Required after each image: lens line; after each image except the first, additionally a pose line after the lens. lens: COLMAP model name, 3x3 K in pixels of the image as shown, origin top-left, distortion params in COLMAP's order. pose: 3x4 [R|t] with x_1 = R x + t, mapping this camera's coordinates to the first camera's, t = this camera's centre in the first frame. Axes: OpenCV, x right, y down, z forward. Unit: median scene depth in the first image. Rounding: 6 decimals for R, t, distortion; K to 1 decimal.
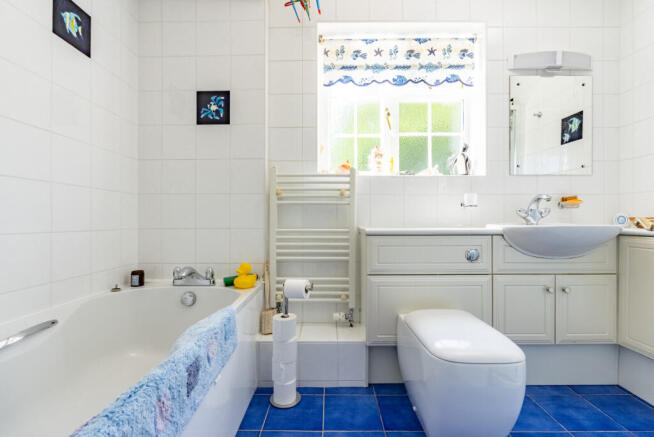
lens RADIAL K [[299.8, 0, 327.1], [0, 299.8, 218.1], [0, 0, 1]] dist [-0.015946, 0.002071]
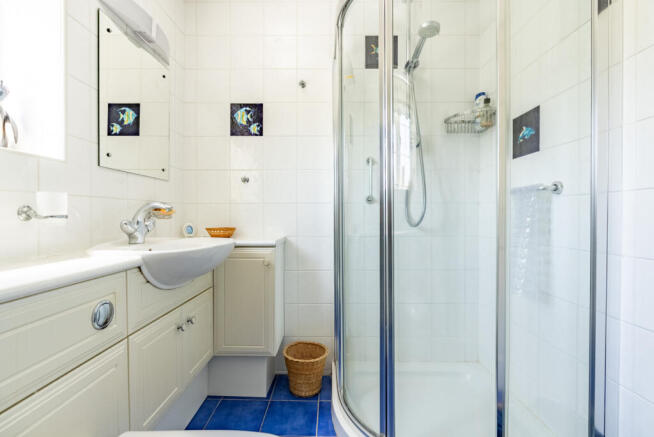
lens RADIAL K [[299.8, 0, 326.4], [0, 299.8, 216.0], [0, 0, 1]] dist [-0.015946, 0.002071]
pose [[0.008324, -0.006768, 0.999942, -0.012716], [0.002793, 0.999973, 0.006745, -0.041942], [-0.999961, 0.002737, 0.008343, 0.514809]]
